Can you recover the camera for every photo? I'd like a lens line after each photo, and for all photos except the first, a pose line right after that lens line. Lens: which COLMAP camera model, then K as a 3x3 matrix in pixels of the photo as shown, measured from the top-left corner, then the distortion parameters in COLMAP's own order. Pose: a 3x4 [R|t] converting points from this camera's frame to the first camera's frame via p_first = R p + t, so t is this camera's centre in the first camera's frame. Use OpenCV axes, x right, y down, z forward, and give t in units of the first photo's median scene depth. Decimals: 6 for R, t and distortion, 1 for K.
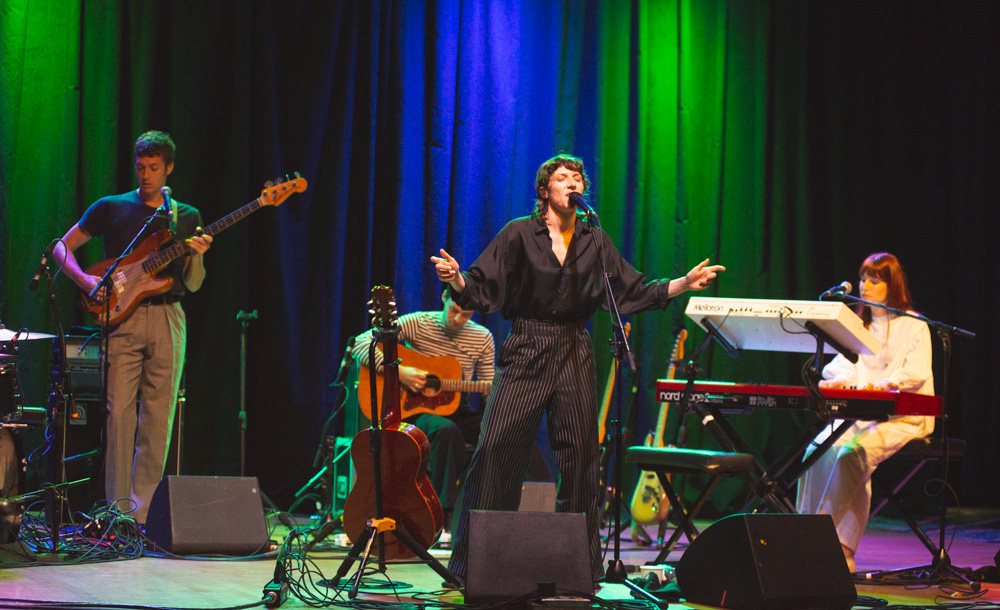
lens RADIAL K [[2404.5, 0, 500.0], [0, 2404.5, 305.0], [0, 0, 1]] dist [-0.237525, 0.054955]
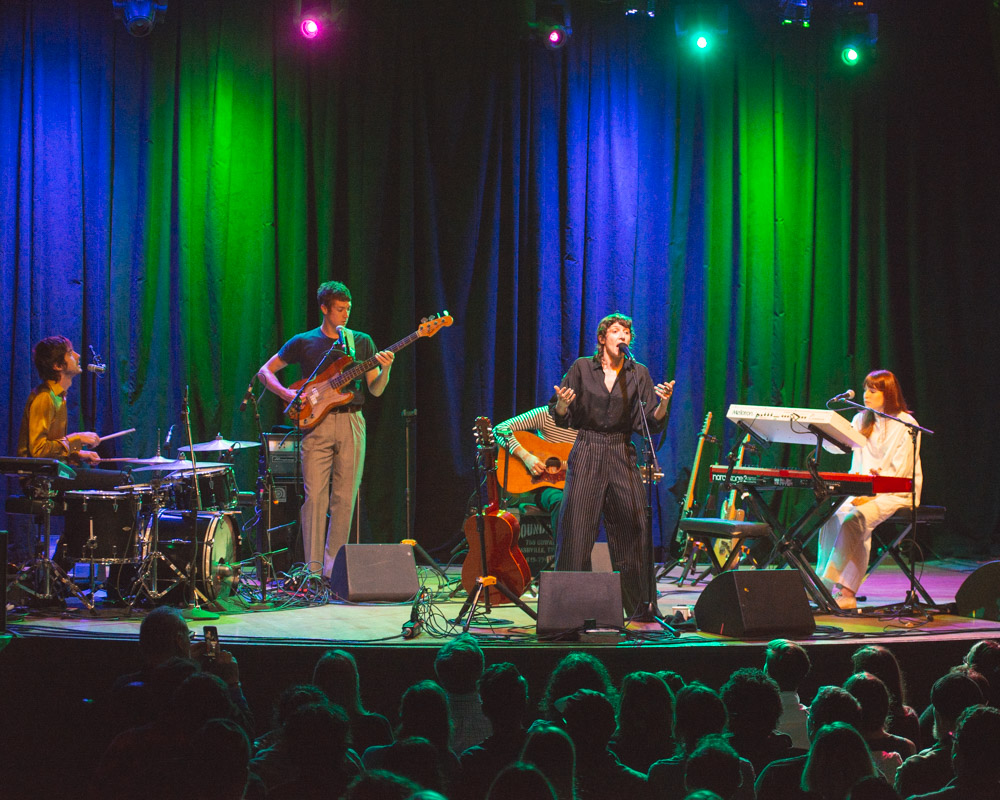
lens RADIAL K [[2815.0, 0, 500.0], [0, 2815.0, 400.0], [0, 0, 1]] dist [-0.187086, -0.060129]
pose [[0.994670, -0.019118, -0.101318, 0.110883], [0.023046, 0.999022, 0.037740, -0.068055], [0.100498, -0.039874, 0.994138, -0.571501]]
